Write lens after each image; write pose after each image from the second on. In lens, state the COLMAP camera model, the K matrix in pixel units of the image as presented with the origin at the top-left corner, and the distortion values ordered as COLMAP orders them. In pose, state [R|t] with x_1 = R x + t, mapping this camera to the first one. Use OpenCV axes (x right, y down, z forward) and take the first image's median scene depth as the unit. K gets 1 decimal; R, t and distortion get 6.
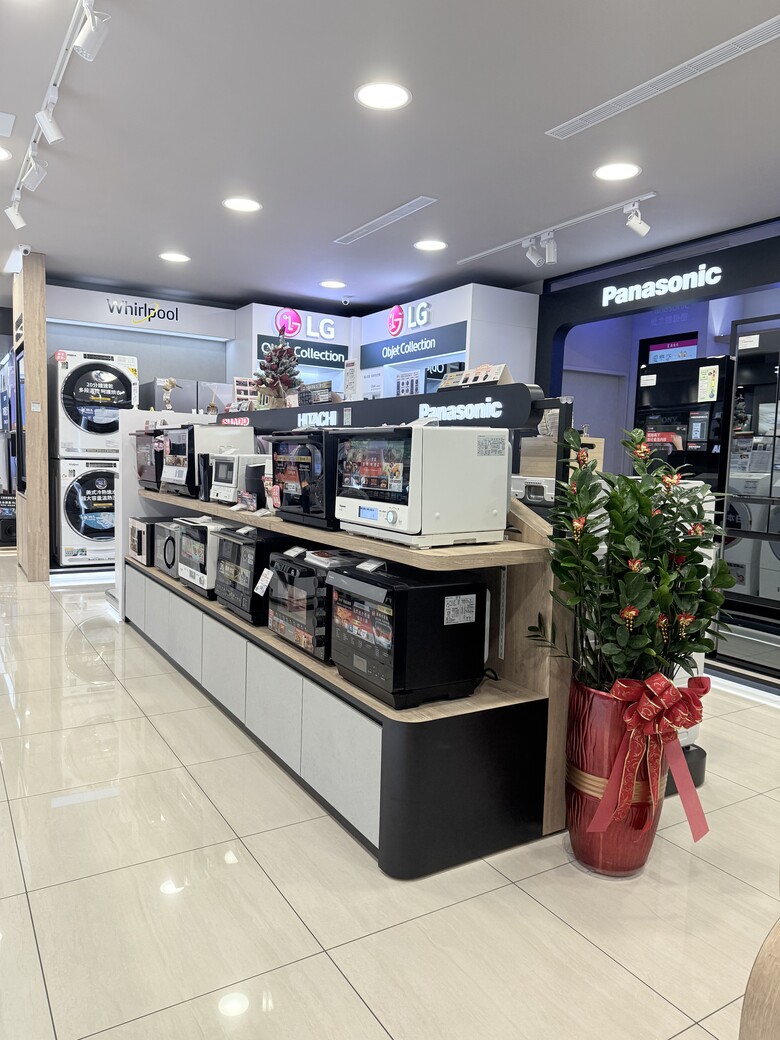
lens RADIAL K [[733.6, 0, 390.0], [0, 733.6, 520.0], [0, 0, 1]] dist [-0.034203, 0.002981]
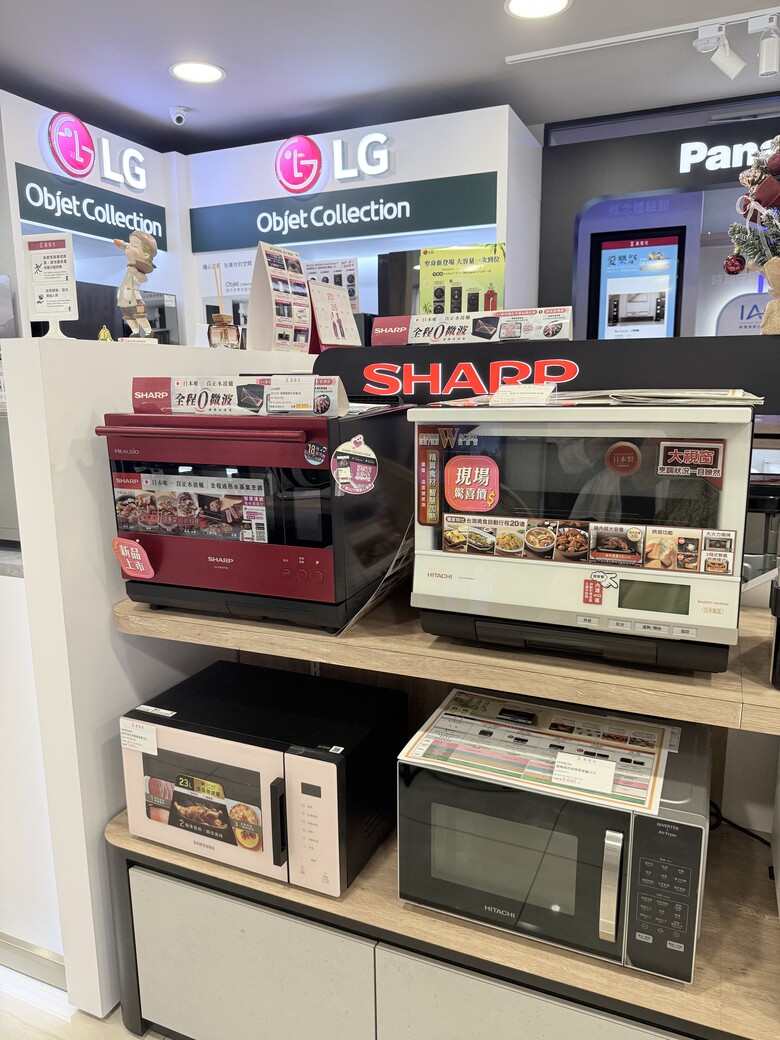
lens RADIAL K [[733.6, 0, 390.0], [0, 733.6, 520.0], [0, 0, 1]] dist [-0.034203, 0.002981]
pose [[0.824453, -0.140625, 0.548181, -0.280773], [0.075033, 0.987246, 0.140411, -0.076950], [-0.560934, -0.074630, 0.824489, 0.485186]]
